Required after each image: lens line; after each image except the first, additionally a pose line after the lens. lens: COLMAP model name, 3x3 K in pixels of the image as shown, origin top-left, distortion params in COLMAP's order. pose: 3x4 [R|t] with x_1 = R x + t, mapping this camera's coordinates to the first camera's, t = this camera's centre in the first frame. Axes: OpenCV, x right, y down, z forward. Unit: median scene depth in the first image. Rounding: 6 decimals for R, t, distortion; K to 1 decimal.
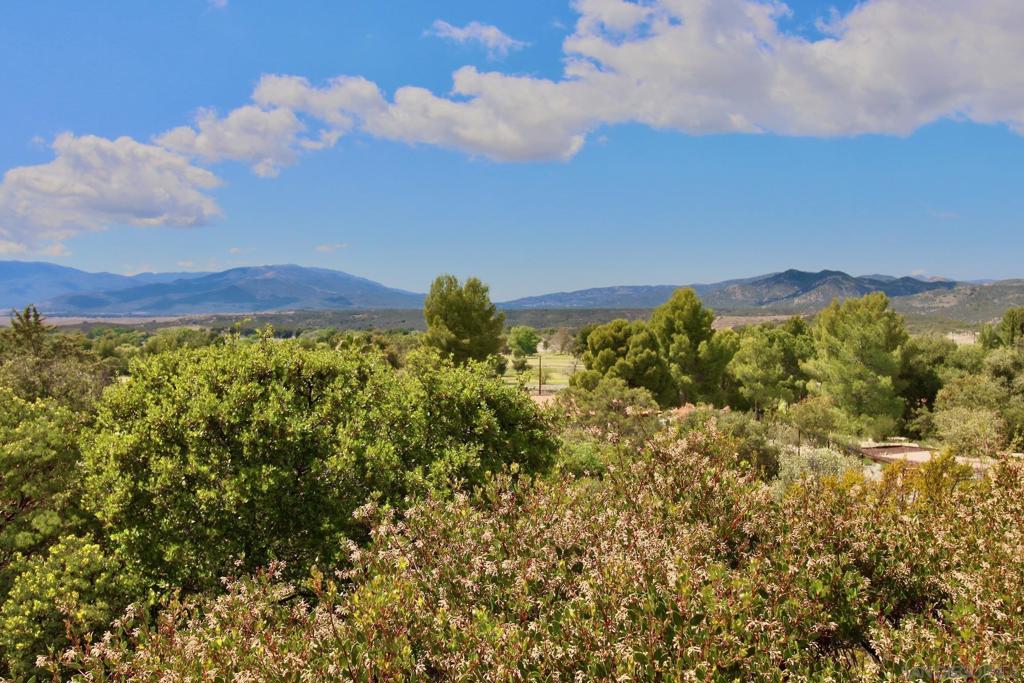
lens RADIAL K [[832.8, 0, 512.0], [0, 832.8, 341.5], [0, 0, 1]] dist [-0.005960, -0.006899]
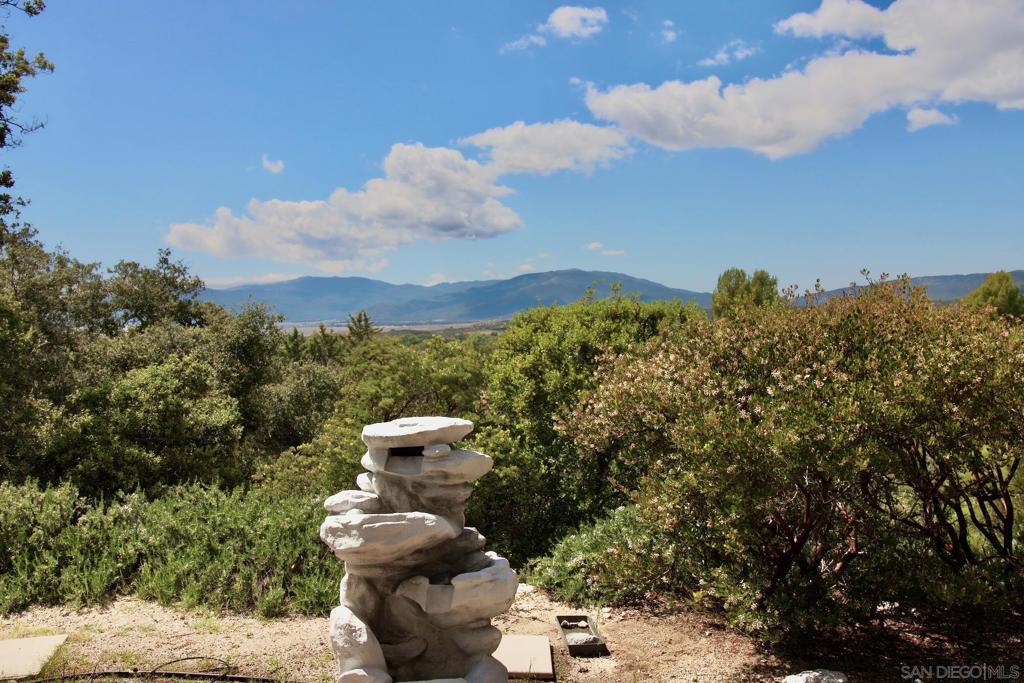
lens RADIAL K [[832.8, 0, 512.0], [0, 832.8, 341.5], [0, 0, 1]] dist [-0.005960, -0.006899]
pose [[0.944226, -0.011368, -0.329102, -0.002582], [0.010452, 0.999935, -0.004551, 0.086373], [0.329132, 0.000858, 0.944283, -0.370801]]
